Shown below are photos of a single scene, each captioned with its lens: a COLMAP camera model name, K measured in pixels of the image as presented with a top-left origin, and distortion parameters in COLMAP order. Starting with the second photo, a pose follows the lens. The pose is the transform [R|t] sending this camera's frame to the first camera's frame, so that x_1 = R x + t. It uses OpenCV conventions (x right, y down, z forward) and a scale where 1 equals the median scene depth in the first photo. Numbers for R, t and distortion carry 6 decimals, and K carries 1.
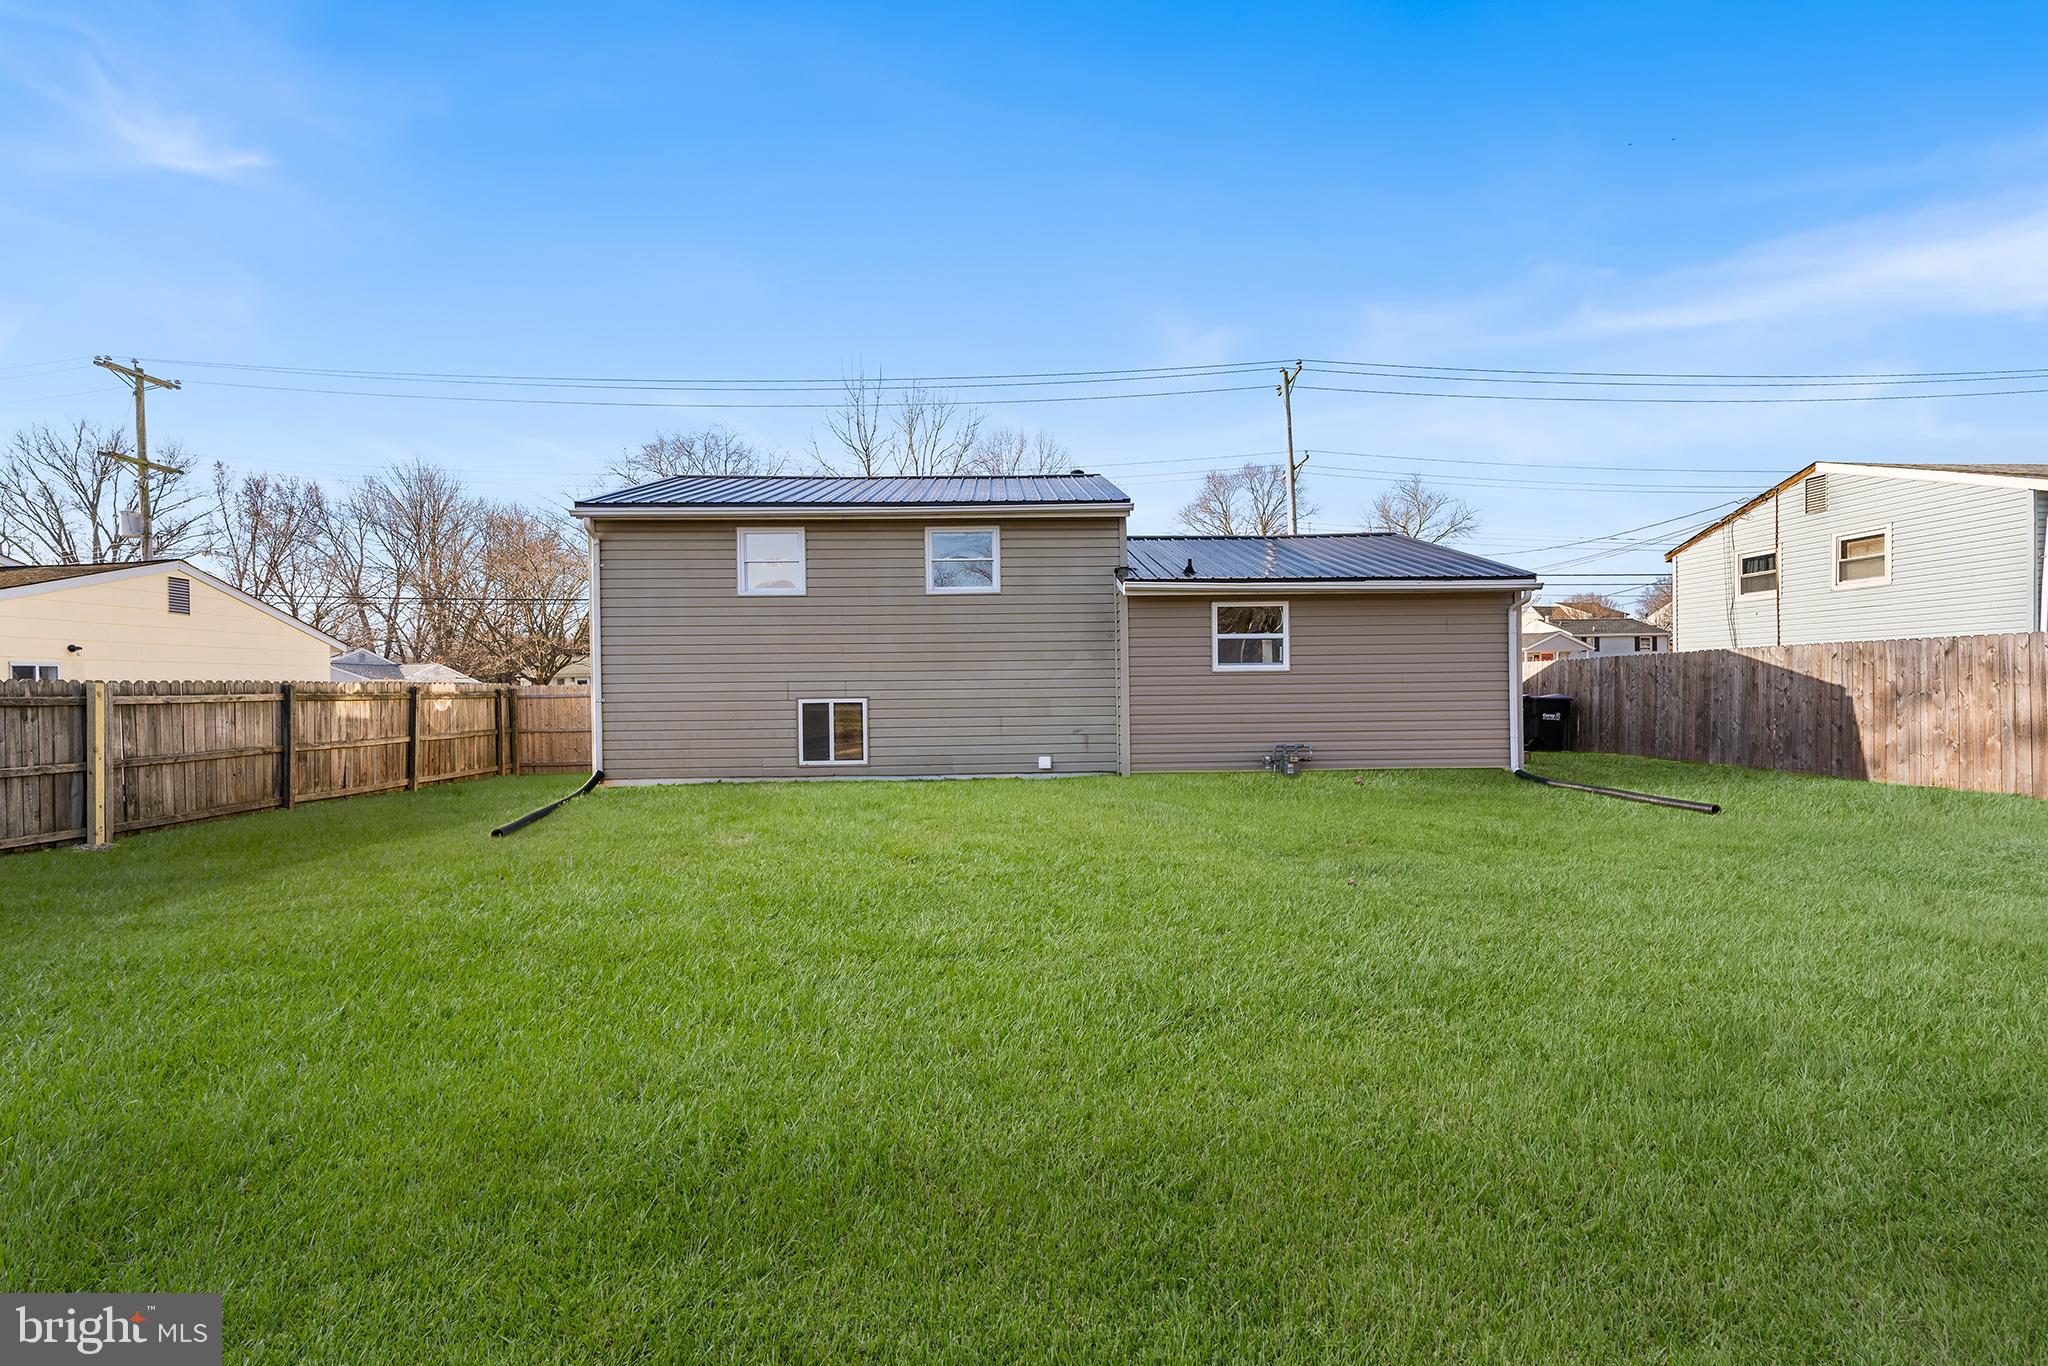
lens RADIAL K [[865.6, 0, 1014.6], [0, 865.6, 654.9], [0, 0, 1]] dist [-0.002115, -0.000255]
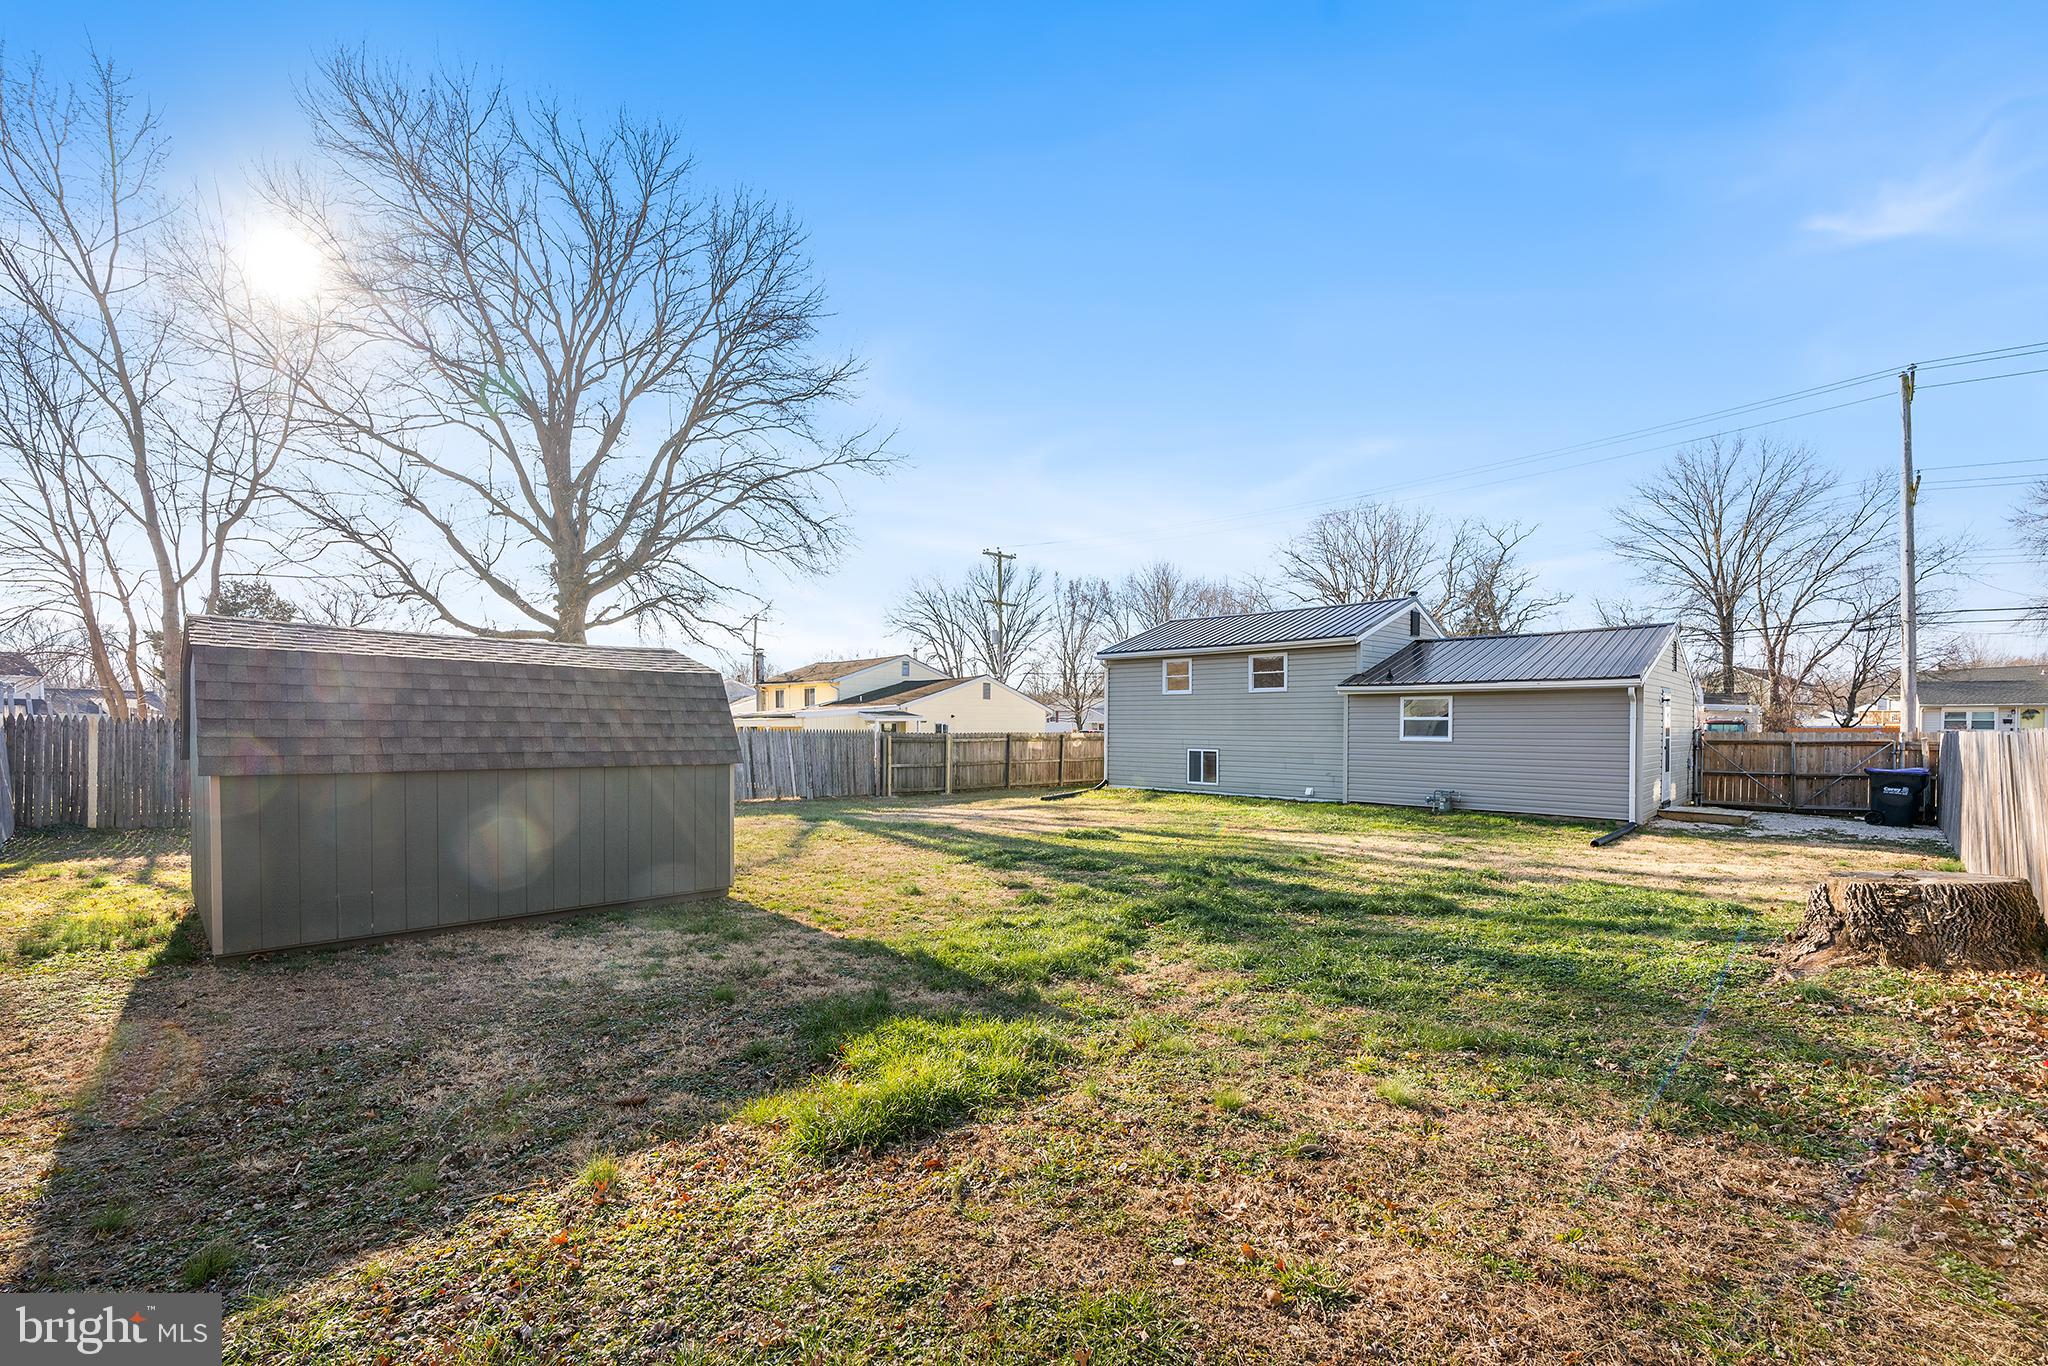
lens RADIAL K [[865.6, 0, 1014.6], [0, 865.6, 654.9], [0, 0, 1]] dist [-0.002115, -0.000255]
pose [[0.679190, -0.042340, -0.732740, 0.890508], [0.014673, 0.998918, -0.044120, -0.075936], [0.733816, 0.019214, 0.679077, -0.574756]]
